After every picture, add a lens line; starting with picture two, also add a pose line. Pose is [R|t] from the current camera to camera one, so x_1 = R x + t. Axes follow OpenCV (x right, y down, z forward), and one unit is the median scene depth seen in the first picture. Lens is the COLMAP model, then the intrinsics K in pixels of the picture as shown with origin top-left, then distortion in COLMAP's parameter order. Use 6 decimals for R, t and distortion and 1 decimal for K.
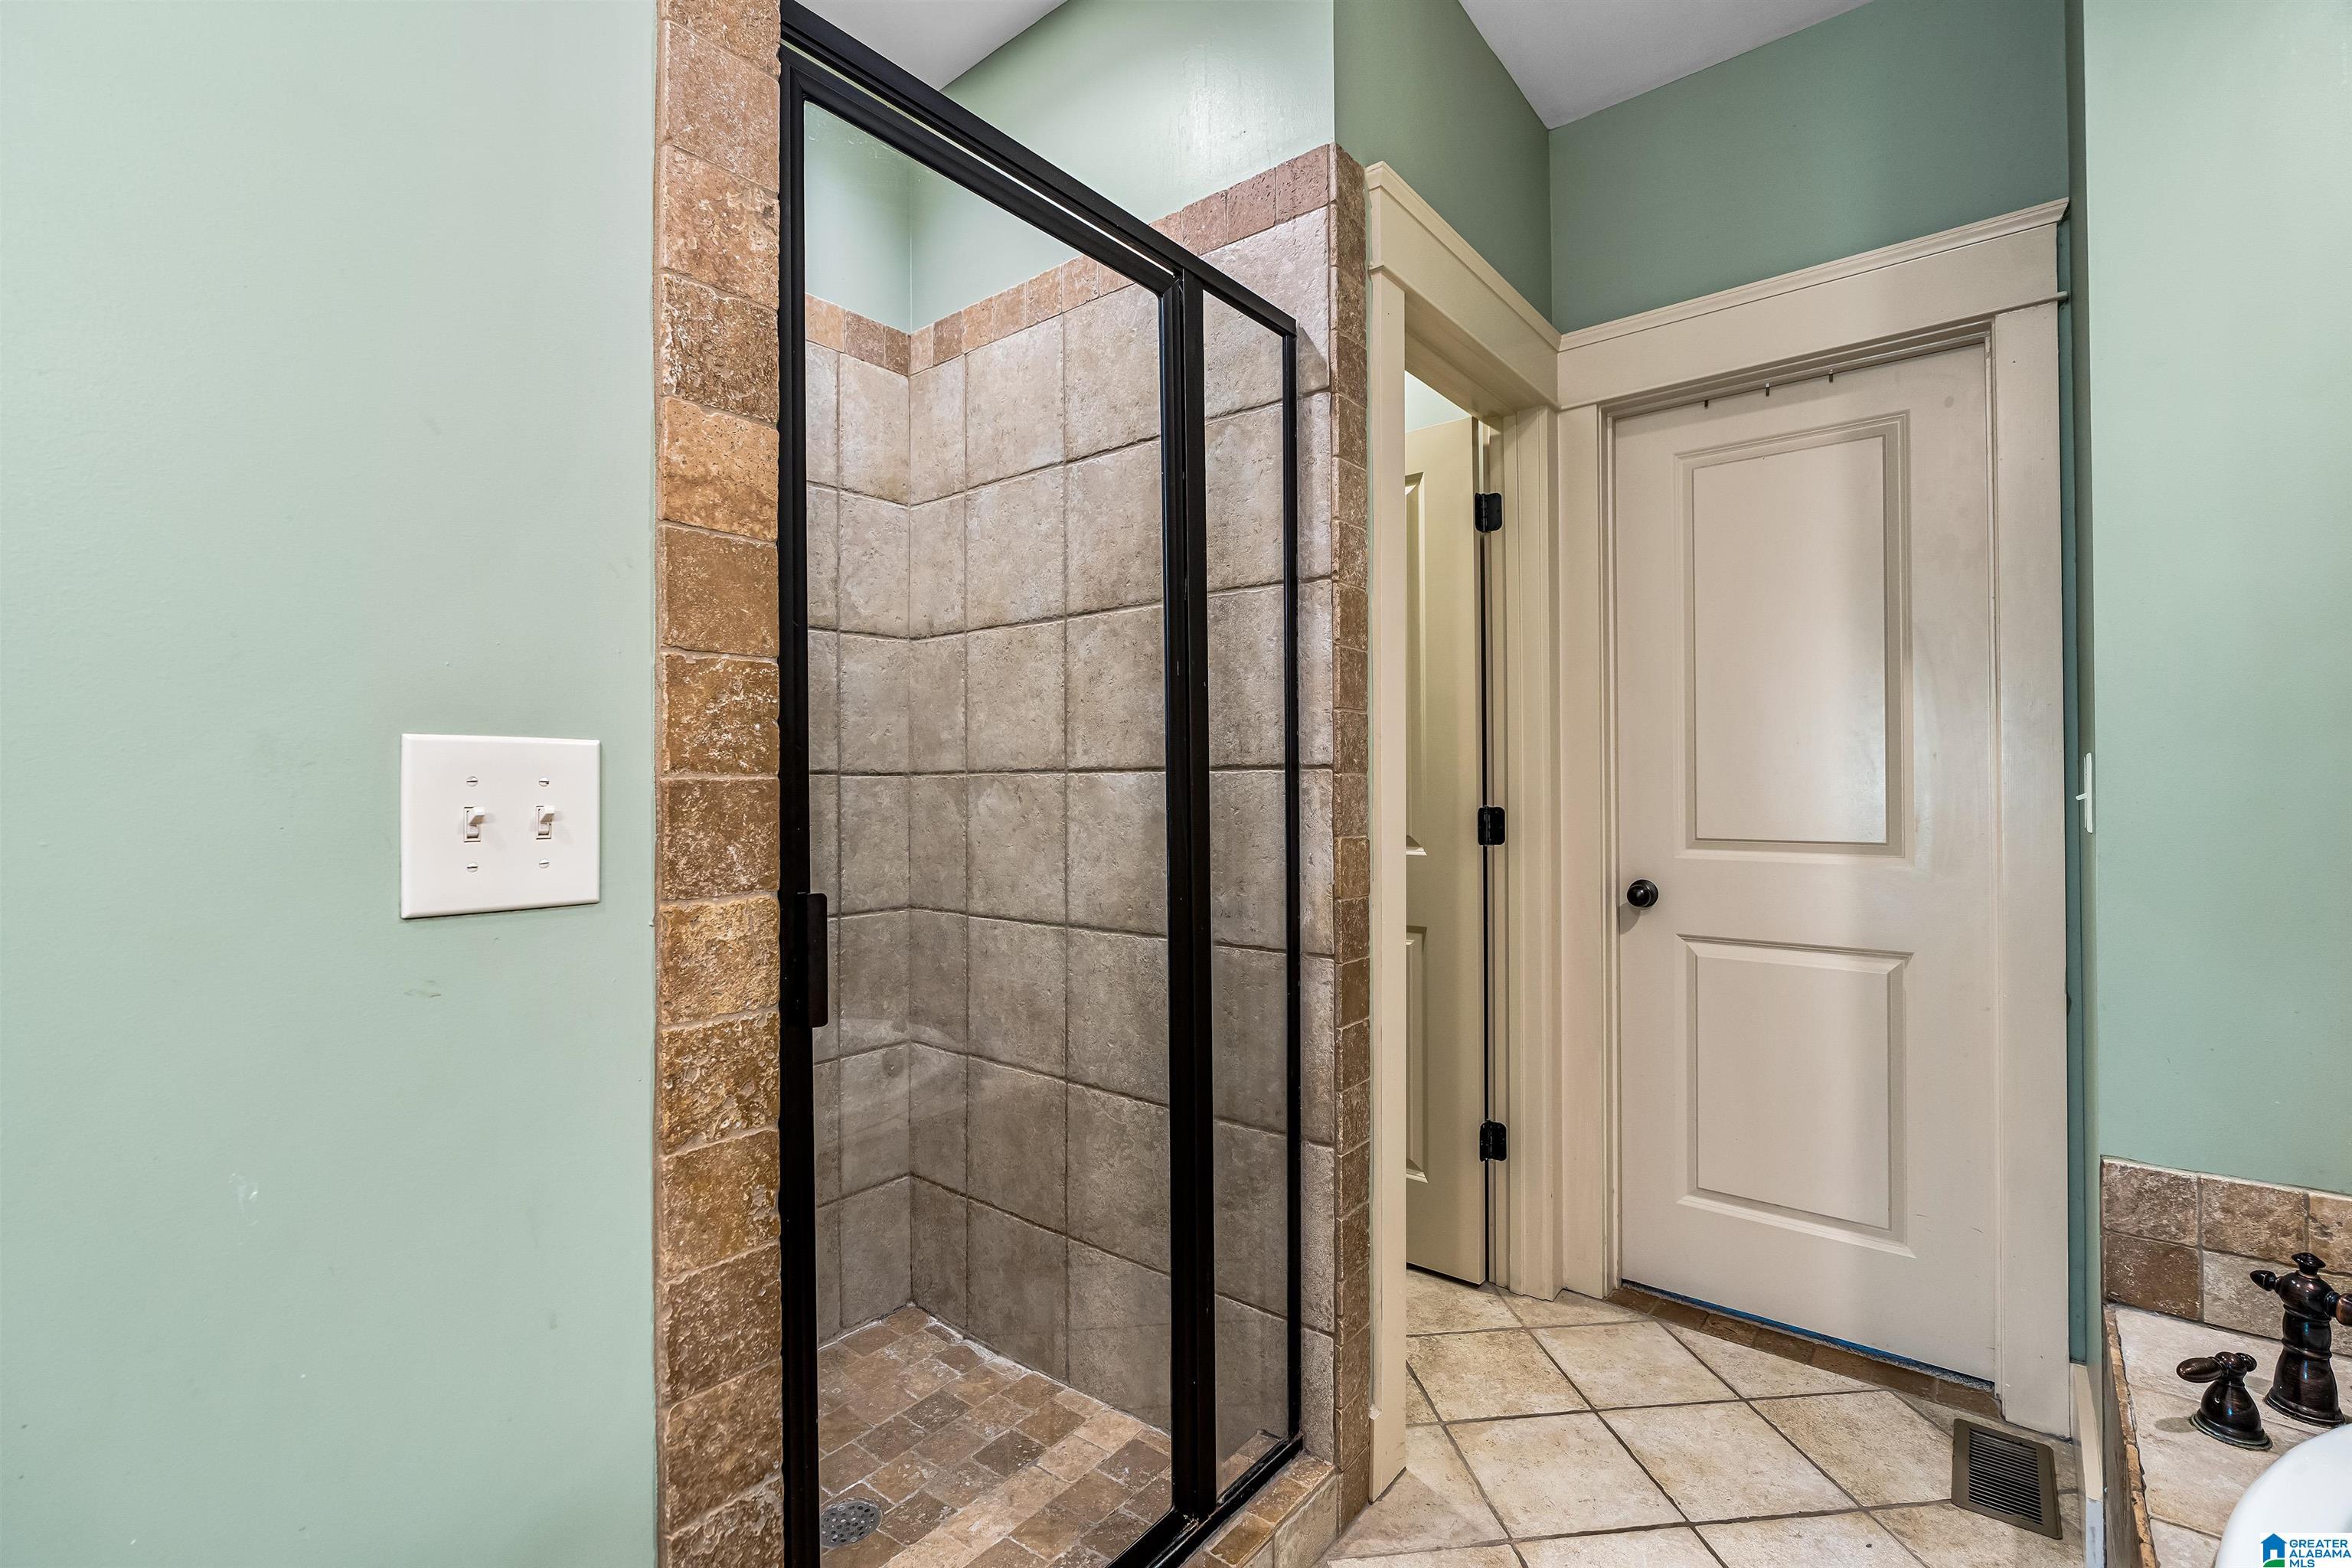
lens RADIAL K [[1038.2, 0, 1164.7], [0, 1038.2, 778.4], [0, 0, 1]] dist [-0.008409, 0.002020]
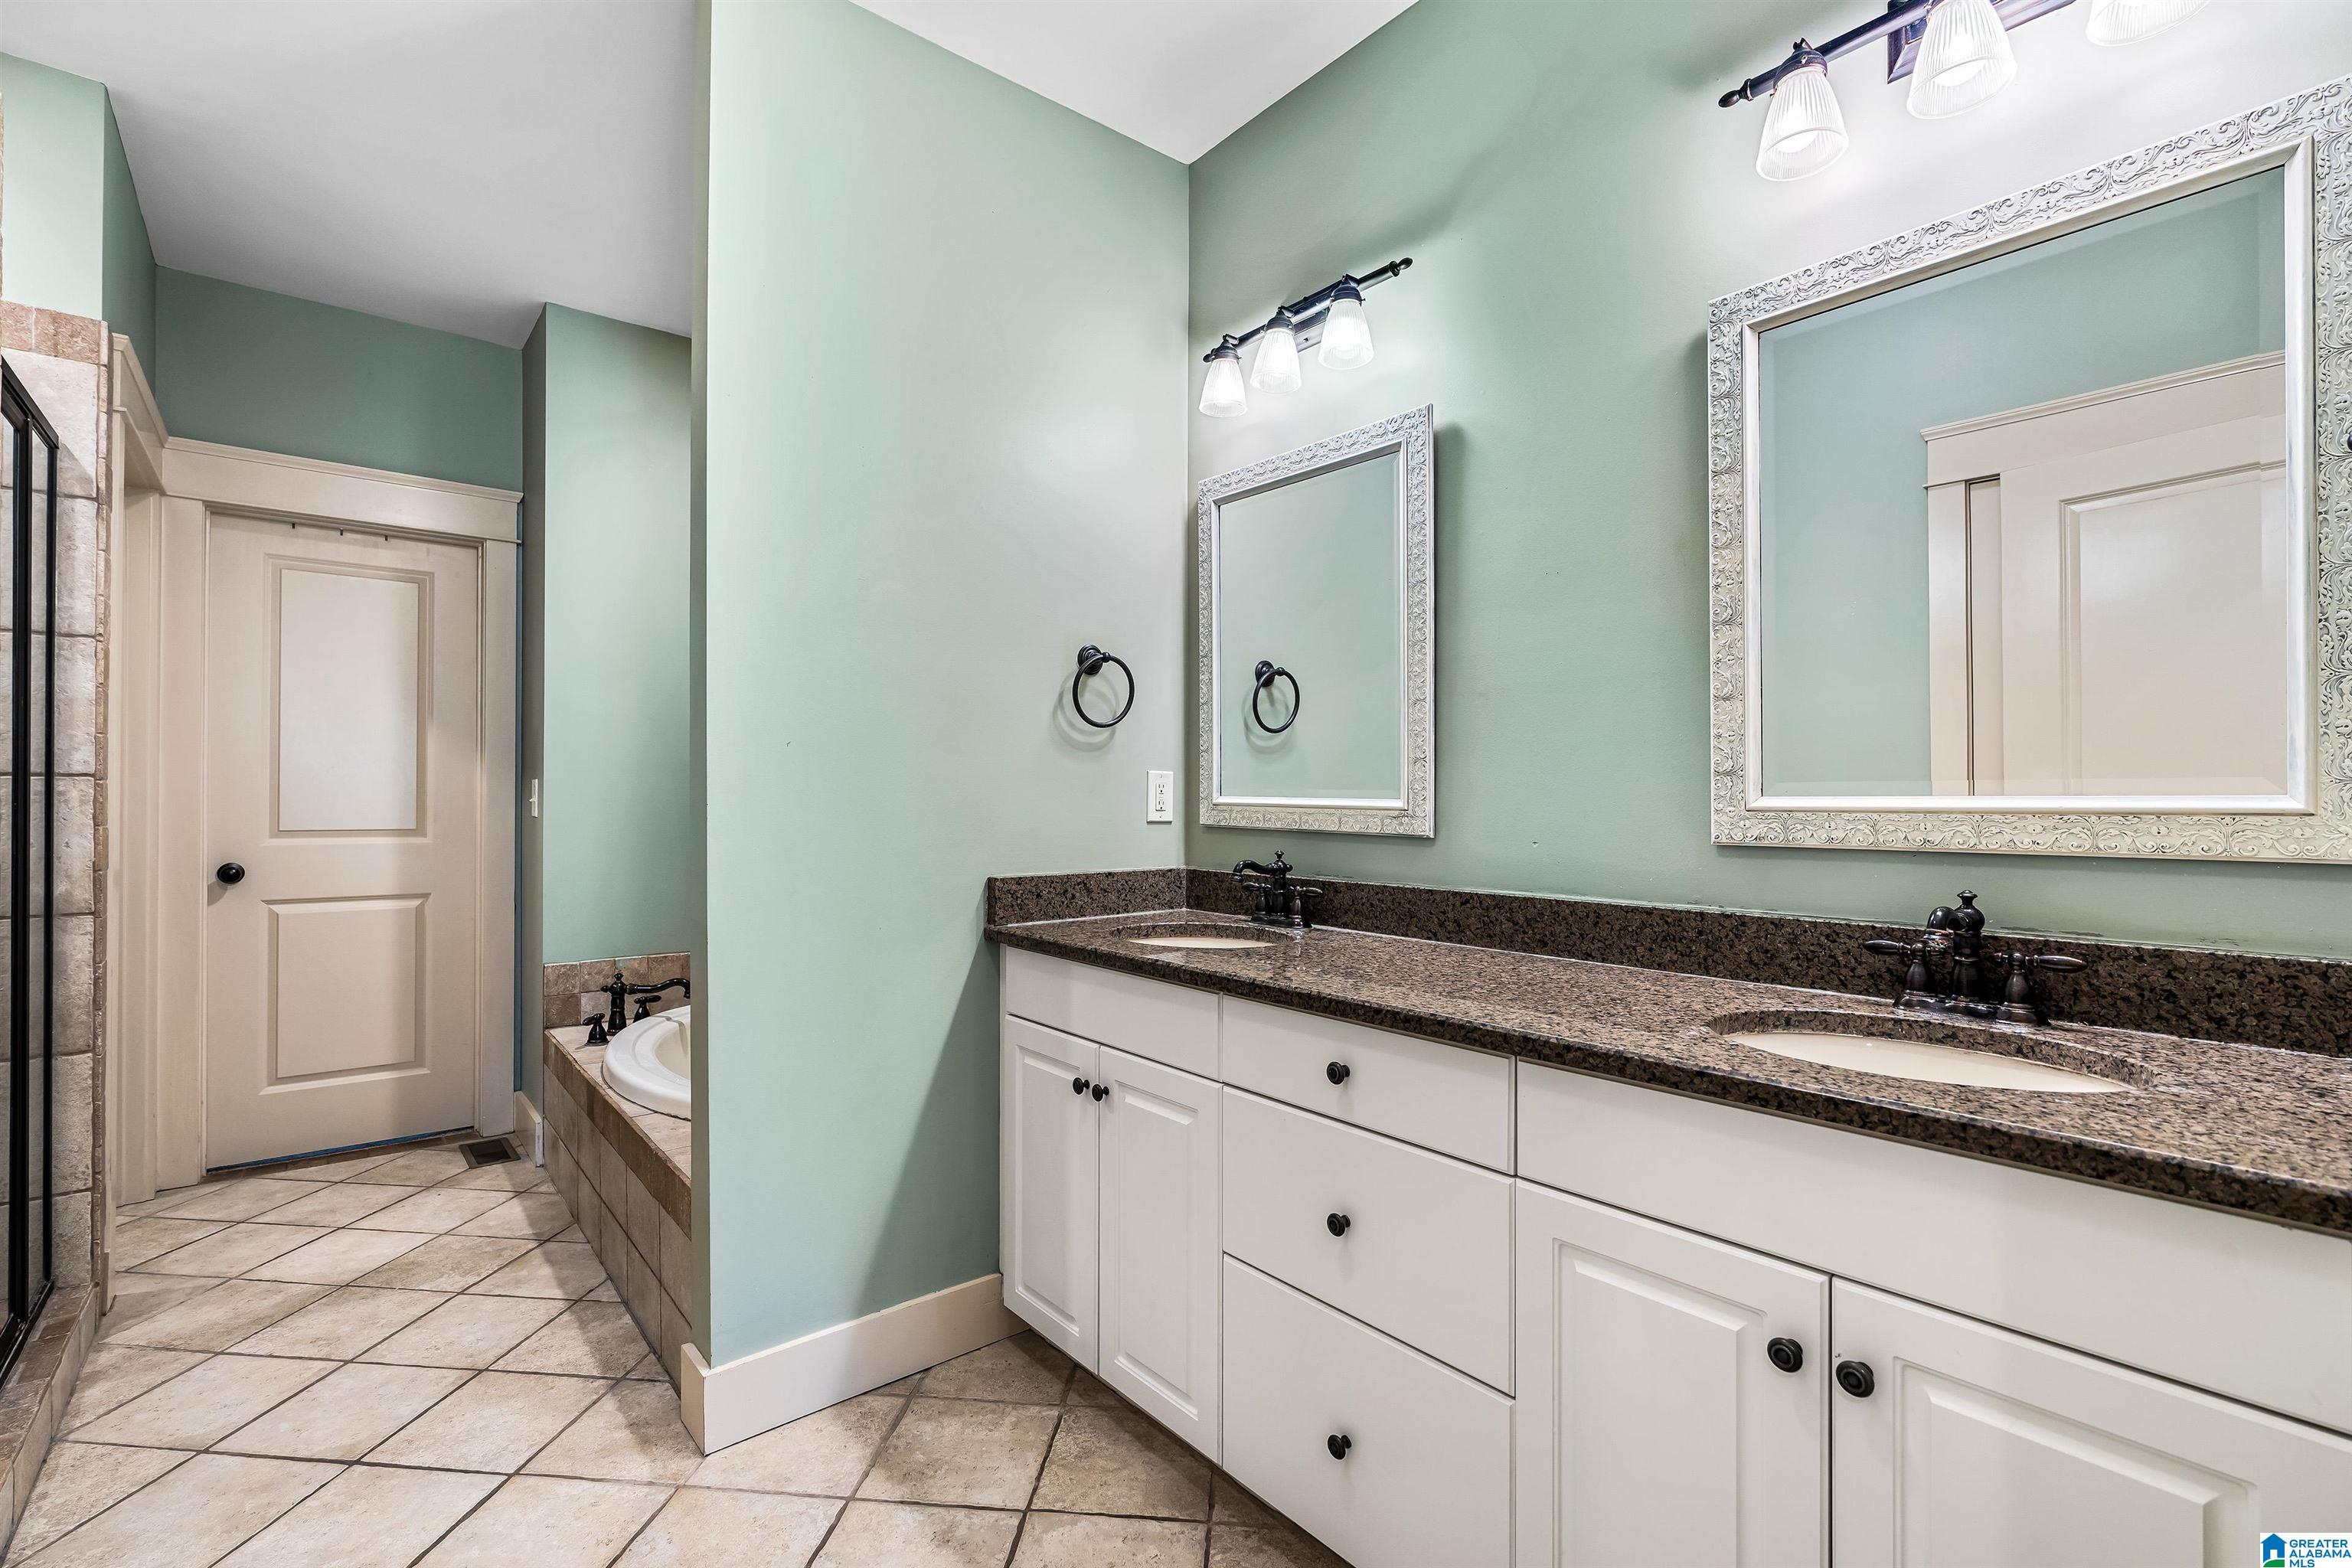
lens RADIAL K [[1038.2, 0, 1173.5], [0, 1038.2, 795.8], [0, 0, 1]] dist [-0.008409, 0.002020]
pose [[0.194530, 0.008843, 0.980857, -0.795394], [-0.012360, 0.999902, -0.006564, 0.006083], [-0.980819, -0.010847, 0.194620, -0.590488]]
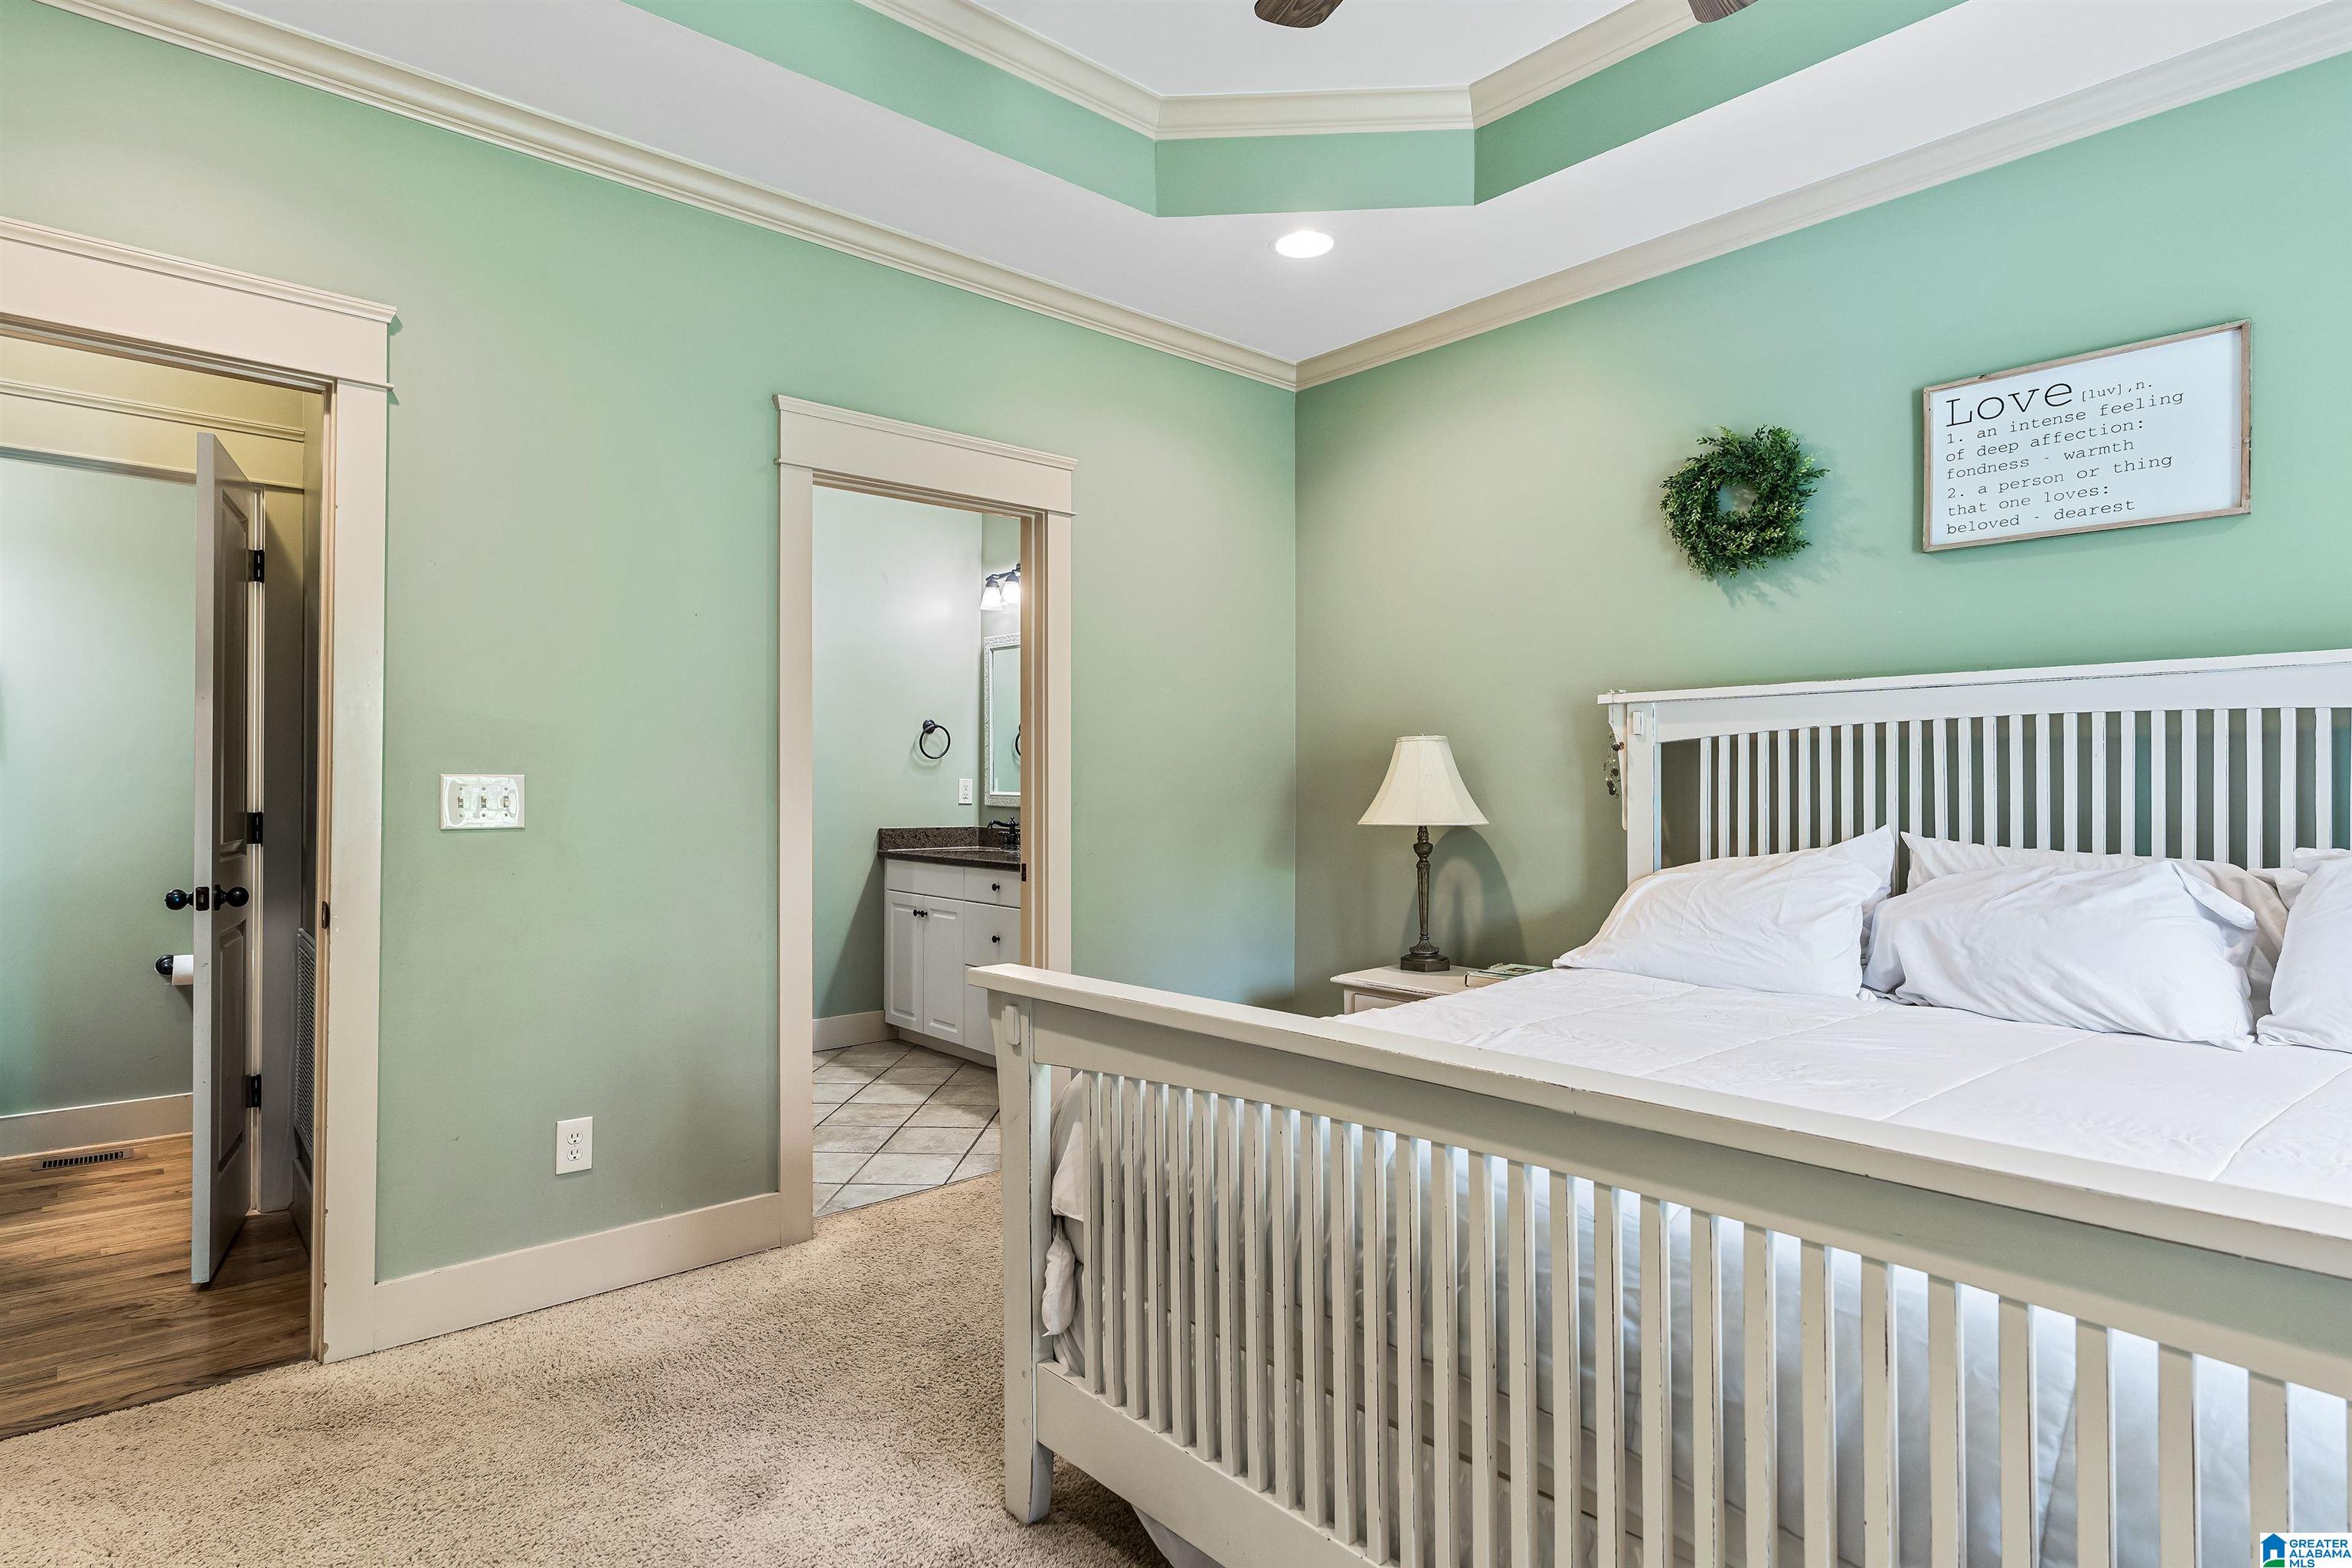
lens RADIAL K [[1211.4, 0, 1160.0], [0, 1211.4, 787.4], [0, 0, 1]] dist [-0.005989, 0.002765]
pose [[0.165095, 0.009177, 0.986235, -3.748493], [-0.016017, 0.999850, -0.006623, -0.002218], [-0.986148, -0.014703, 0.165217, -1.862754]]
